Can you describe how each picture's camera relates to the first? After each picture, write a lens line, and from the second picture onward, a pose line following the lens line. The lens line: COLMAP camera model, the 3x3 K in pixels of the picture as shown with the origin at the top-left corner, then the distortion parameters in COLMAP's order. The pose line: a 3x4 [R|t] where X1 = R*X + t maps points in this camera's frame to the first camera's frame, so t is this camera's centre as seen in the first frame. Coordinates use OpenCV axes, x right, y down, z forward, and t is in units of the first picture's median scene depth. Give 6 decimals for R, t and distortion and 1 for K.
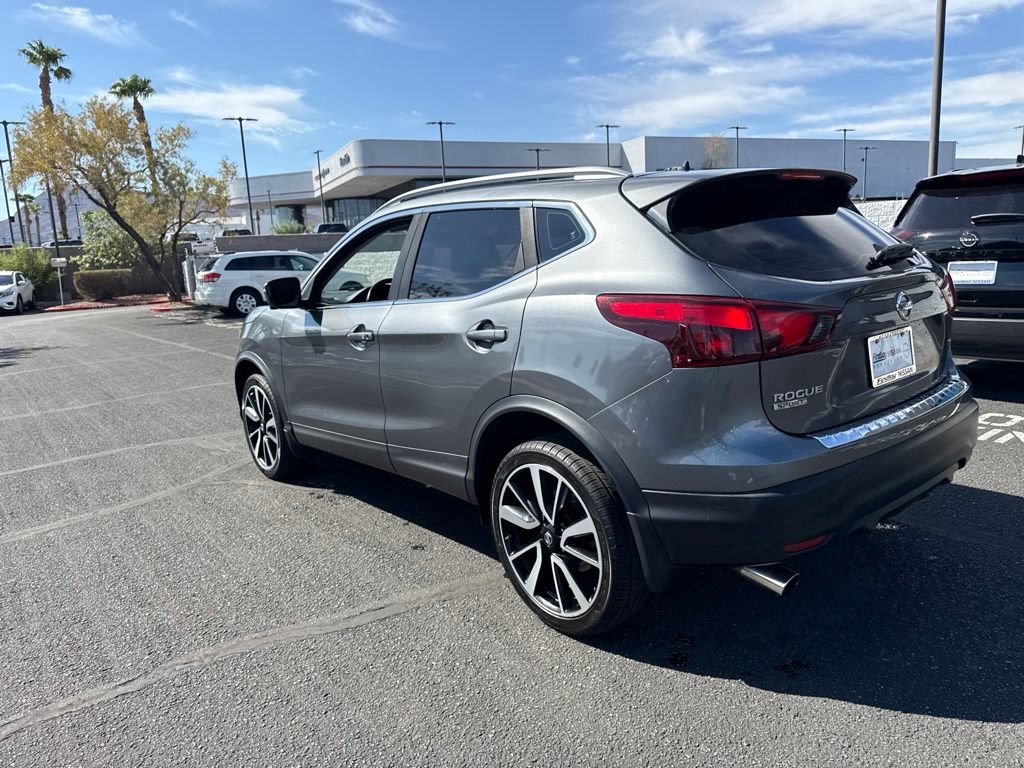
lens RADIAL K [[730.0, 0, 510.6], [0, 730.0, 369.0], [0, 0, 1]] dist [0.025594, -0.025962]
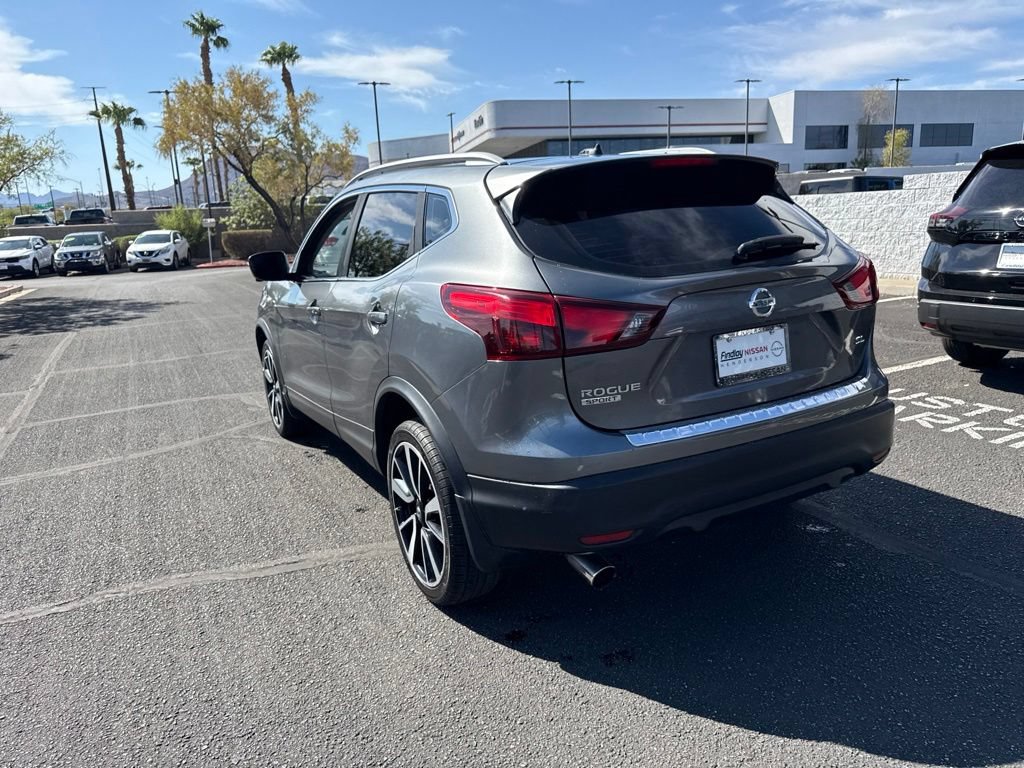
lens RADIAL K [[730.3, 0, 508.8], [0, 730.3, 379.2], [0, 0, 1]] dist [0.024546, -0.025621]
pose [[0.982679, 0.048932, -0.178739, 0.227712], [-0.037620, 0.997101, 0.066142, -0.022104], [0.181457, -0.058273, 0.981671, -0.000360]]
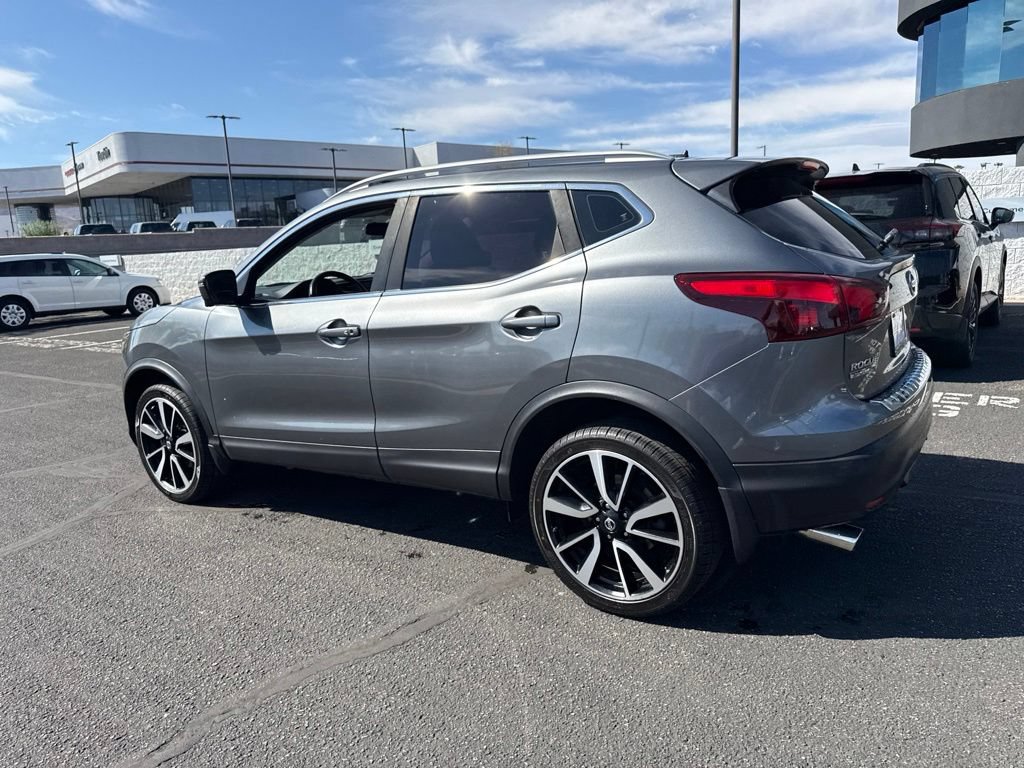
lens RADIAL K [[730.7, 0, 512.0], [0, 730.7, 384.0], [0, 0, 1]] dist [0.026934, -0.031858]
pose [[0.959873, -0.049299, 0.276069, -0.215765], [0.046007, 0.998772, 0.018390, 0.010951], [-0.276636, -0.004951, 0.960962, 0.053713]]
